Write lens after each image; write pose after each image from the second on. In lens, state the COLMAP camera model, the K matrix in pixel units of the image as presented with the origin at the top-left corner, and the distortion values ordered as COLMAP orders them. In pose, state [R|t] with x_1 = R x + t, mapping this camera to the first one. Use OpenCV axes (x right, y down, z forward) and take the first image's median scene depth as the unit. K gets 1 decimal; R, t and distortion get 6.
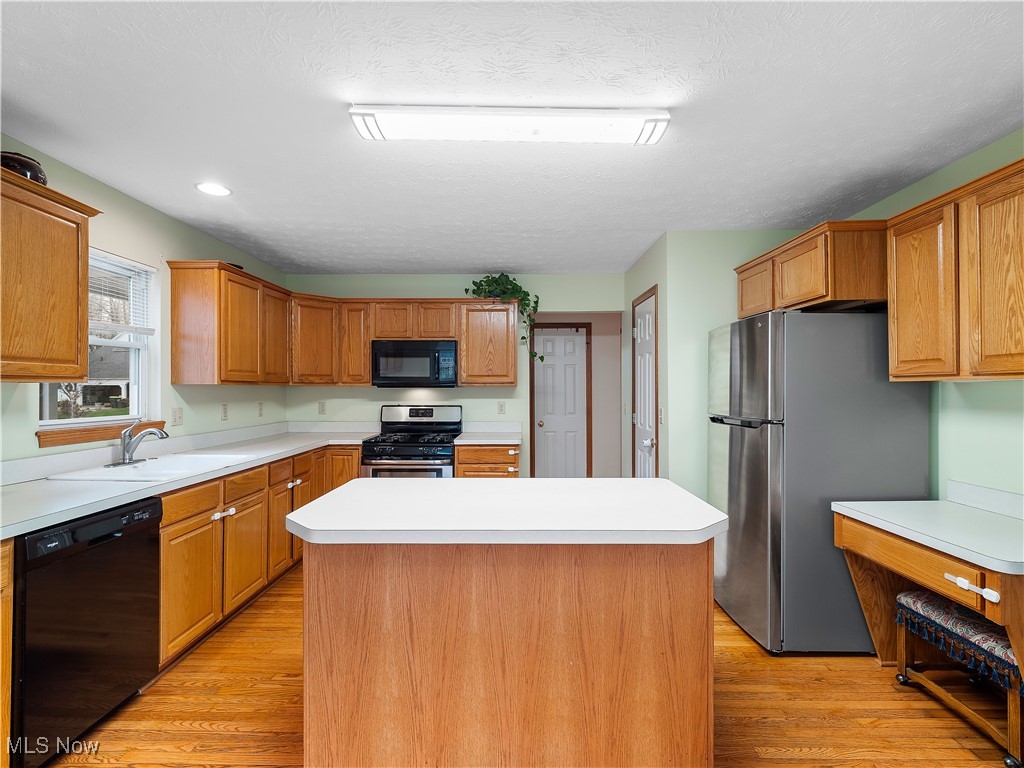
lens RADIAL K [[479.1, 0, 514.9], [0, 479.1, 382.6], [0, 0, 1]] dist [-0.002365, -0.000207]
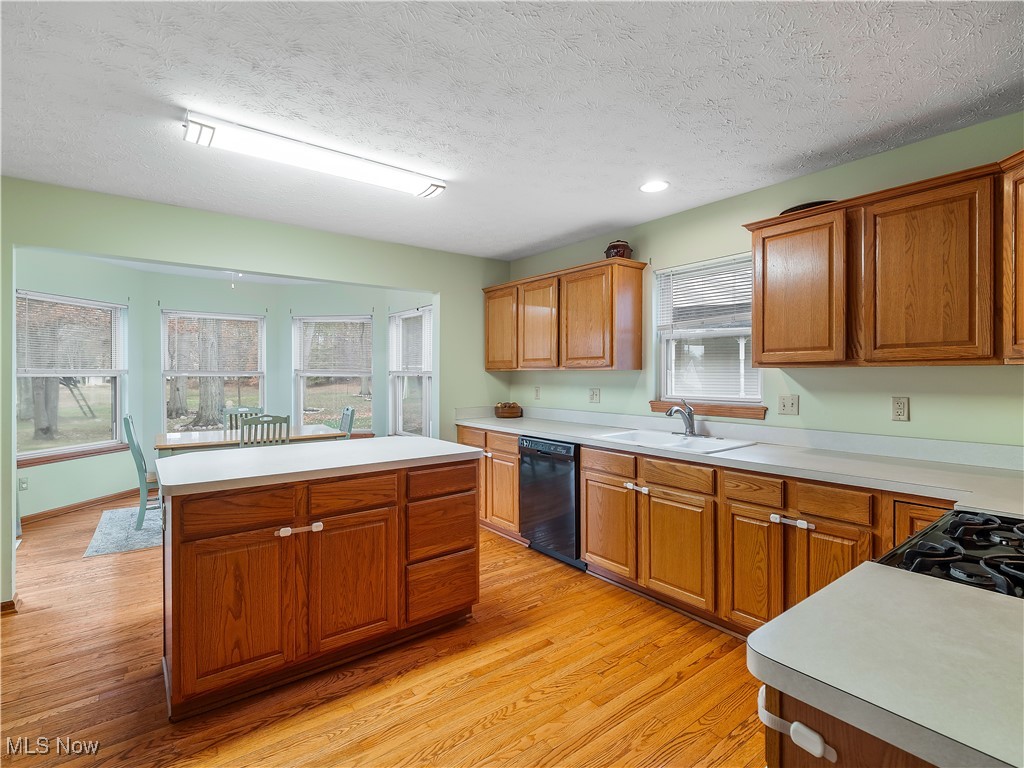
lens RADIAL K [[496.6, 0, 517.3], [0, 496.6, 374.3], [0, 0, 1]] dist [-0.002502, -0.000421]
pose [[-0.784649, 0.000921, -0.619939, 0.307182], [0.009683, 0.999895, -0.010769, 0.024612], [0.619864, -0.014453, -0.784576, 1.725934]]
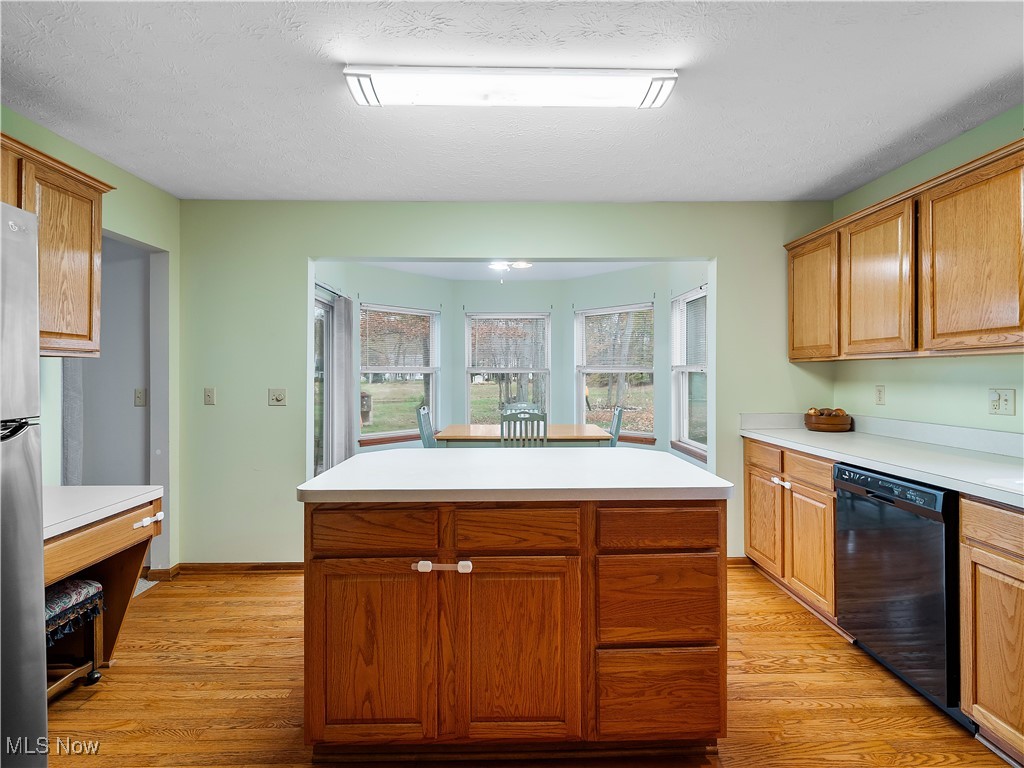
lens RADIAL K [[496.6, 0, 517.3], [0, 496.6, 374.3], [0, 0, 1]] dist [-0.002502, -0.000421]
pose [[-0.999627, 0.003730, -0.027054, 0.006670], [0.004145, 0.999874, -0.015303, 0.039312], [0.026993, -0.015409, -0.999517, 1.481615]]
